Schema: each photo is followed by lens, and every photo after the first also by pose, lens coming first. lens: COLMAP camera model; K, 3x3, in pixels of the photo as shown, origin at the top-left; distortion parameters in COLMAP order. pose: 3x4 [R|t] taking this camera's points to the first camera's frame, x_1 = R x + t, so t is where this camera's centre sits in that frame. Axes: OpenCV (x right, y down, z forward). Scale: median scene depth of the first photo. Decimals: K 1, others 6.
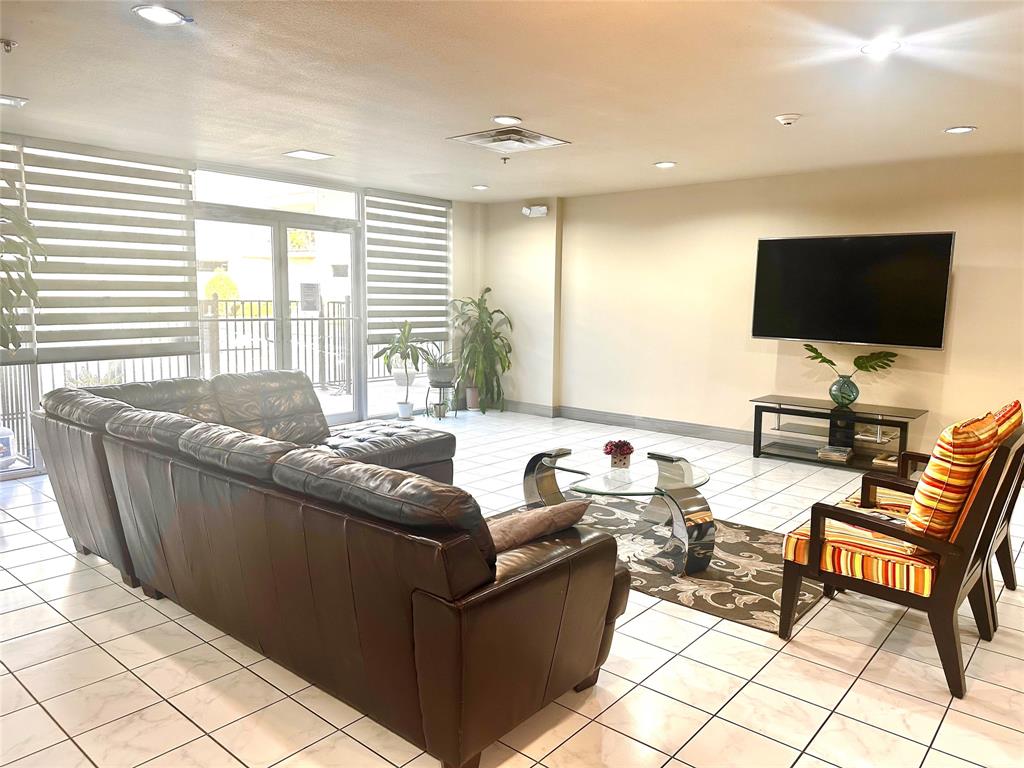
lens RADIAL K [[711.5, 0, 511.9], [0, 711.5, 377.8], [0, 0, 1]] dist [0.075460, -0.088506]
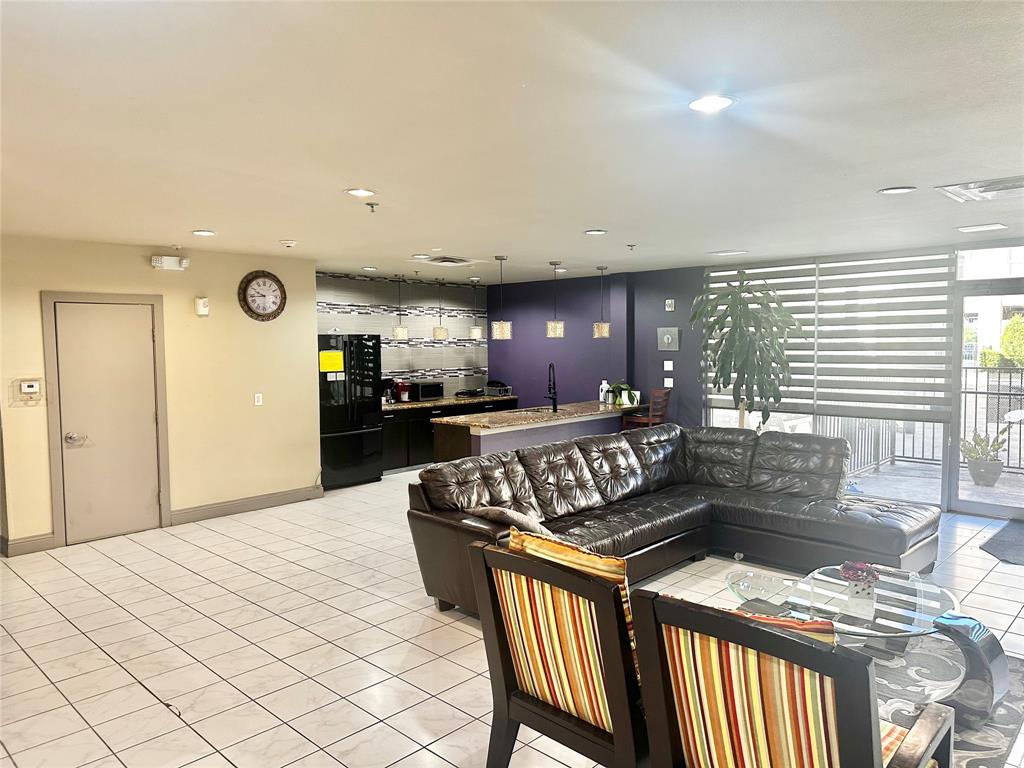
lens RADIAL K [[711.5, 0, 511.9], [0, 711.5, 377.8], [0, 0, 1]] dist [0.075460, -0.088506]
pose [[-0.055596, 0.044979, -0.997440, 0.961893], [-0.108918, 0.992750, 0.050838, -0.121619], [0.992495, 0.111466, -0.050294, 0.592198]]
